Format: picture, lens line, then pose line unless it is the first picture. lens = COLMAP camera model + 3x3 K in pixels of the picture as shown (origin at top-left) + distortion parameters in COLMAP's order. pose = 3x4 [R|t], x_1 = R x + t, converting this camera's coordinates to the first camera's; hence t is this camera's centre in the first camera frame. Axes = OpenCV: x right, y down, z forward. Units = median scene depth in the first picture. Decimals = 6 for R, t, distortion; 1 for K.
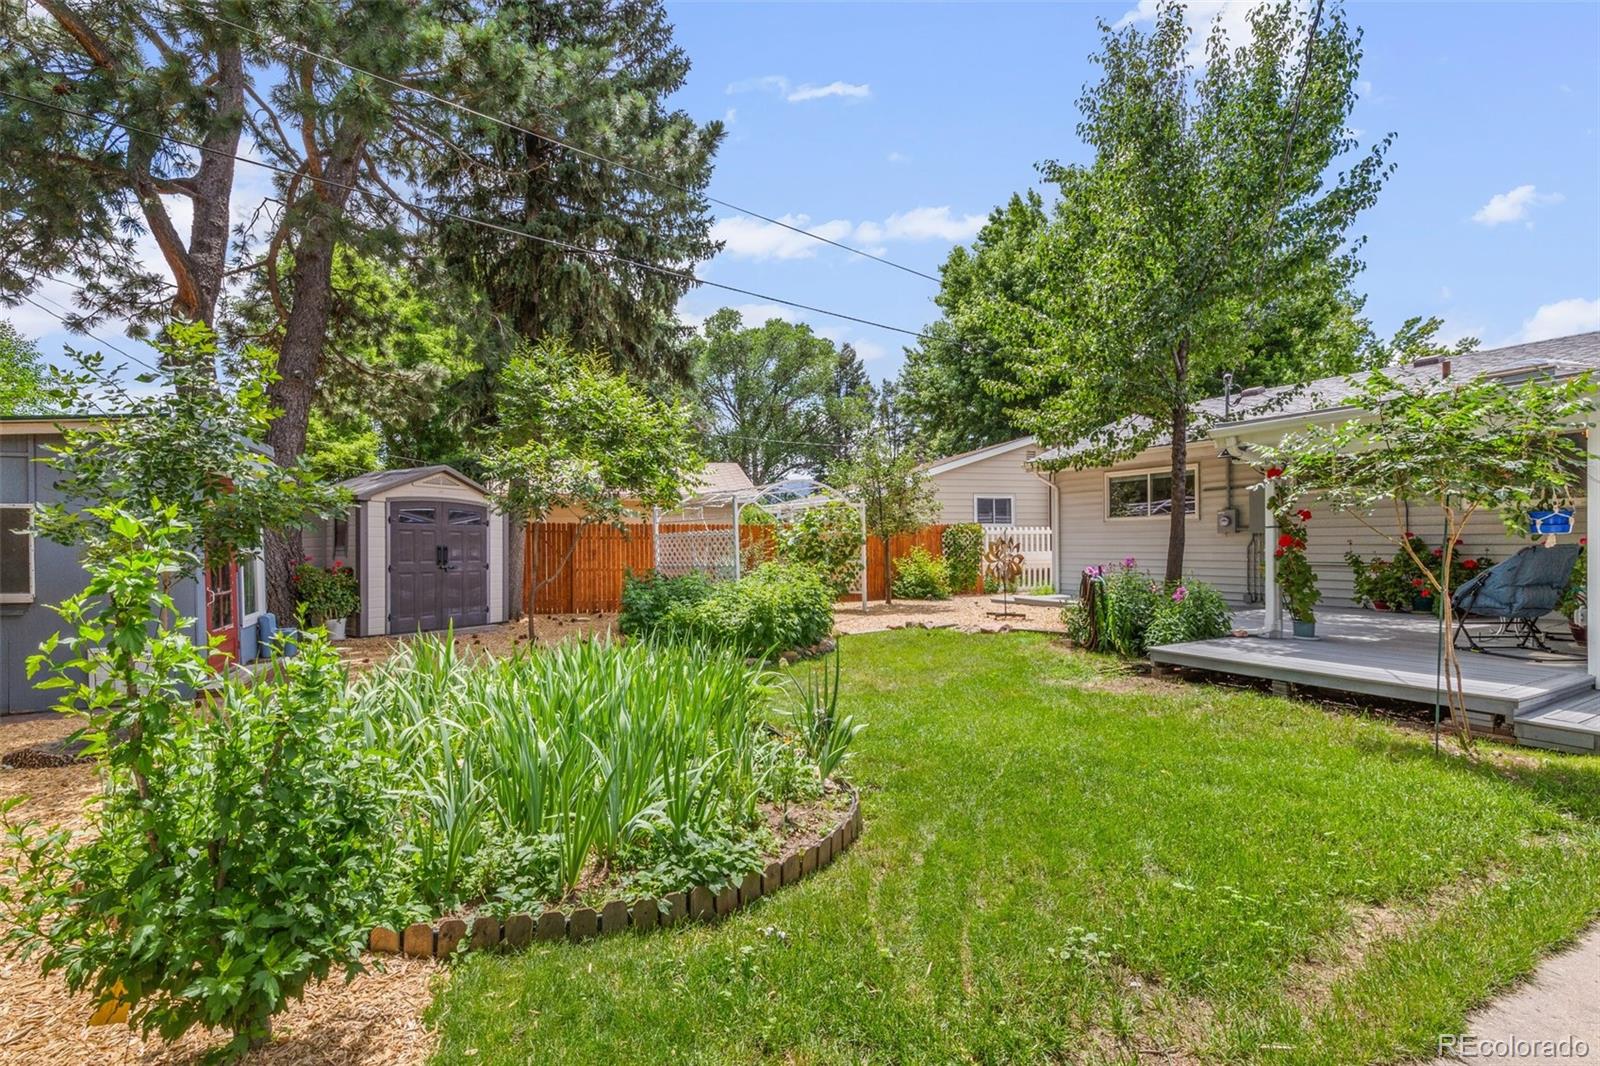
lens RADIAL K [[698.9, 0, 797.2], [0, 698.9, 538.7], [0, 0, 1]] dist [-0.002126, -0.000050]
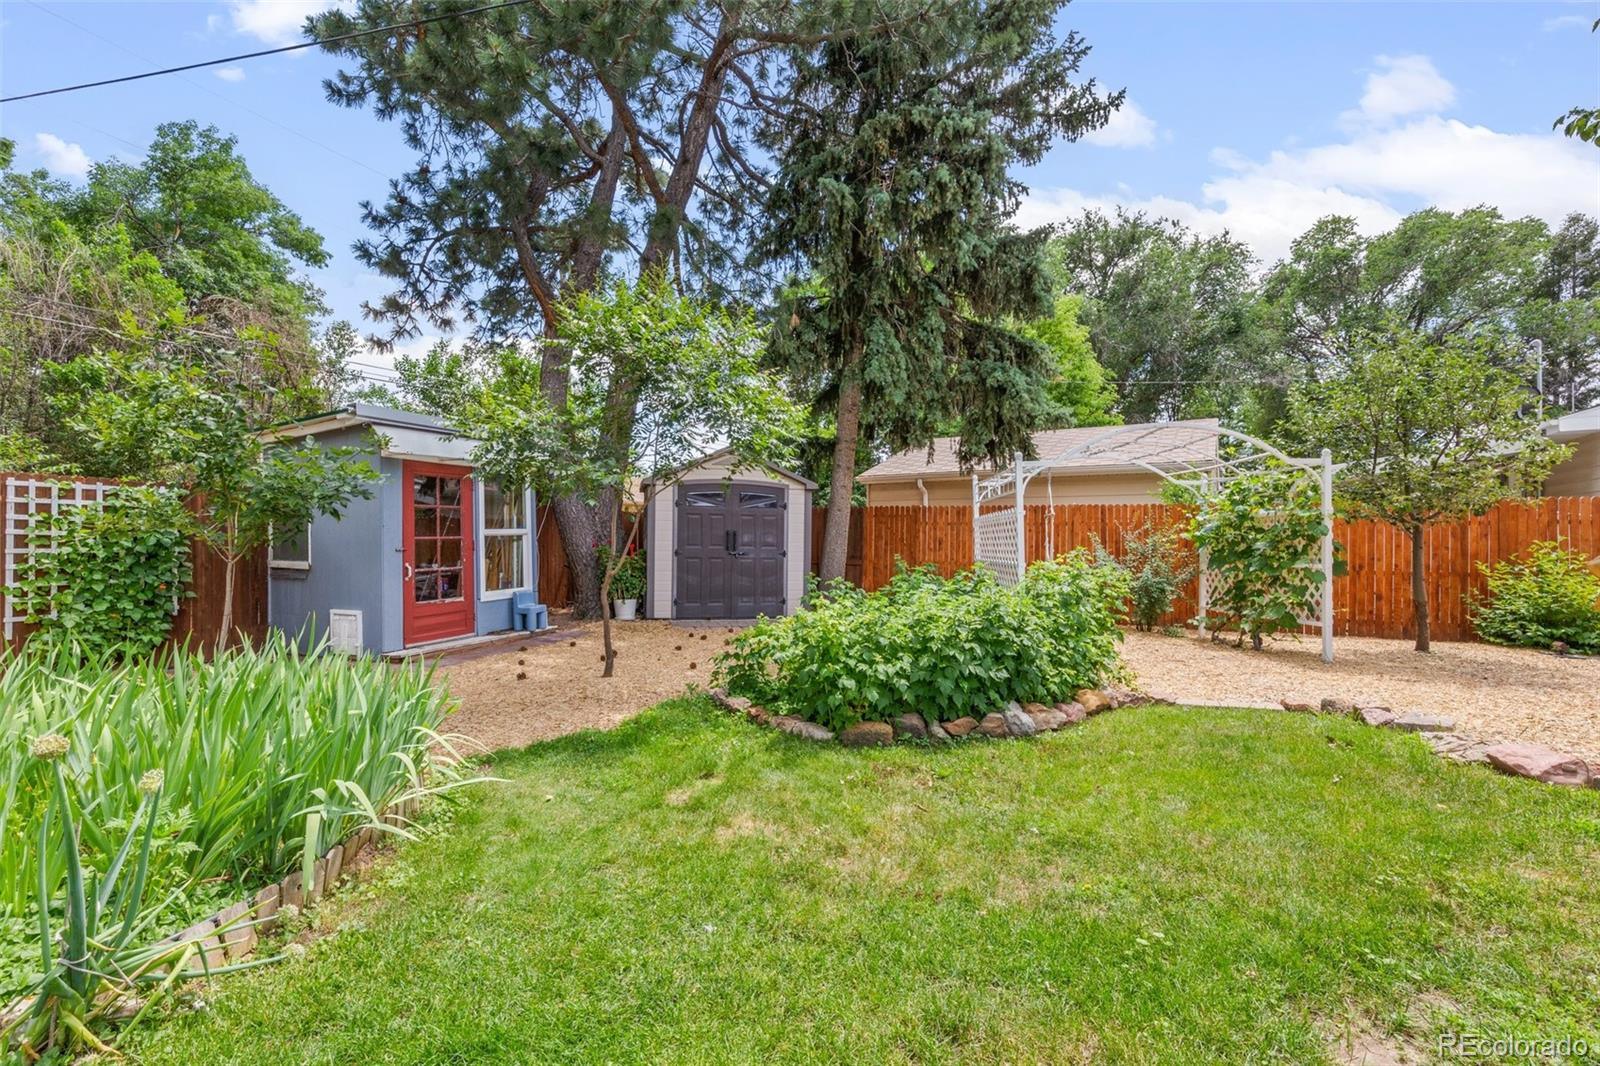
lens RADIAL K [[698.9, 0, 796.3], [0, 698.9, 531.2], [0, 0, 1]] dist [-0.002126, -0.000050]
pose [[0.691305, 0.006525, -0.722534, 0.199845], [-0.003752, 0.999978, 0.005440, 0.004732], [0.722553, -0.001049, 0.691314, 0.340415]]
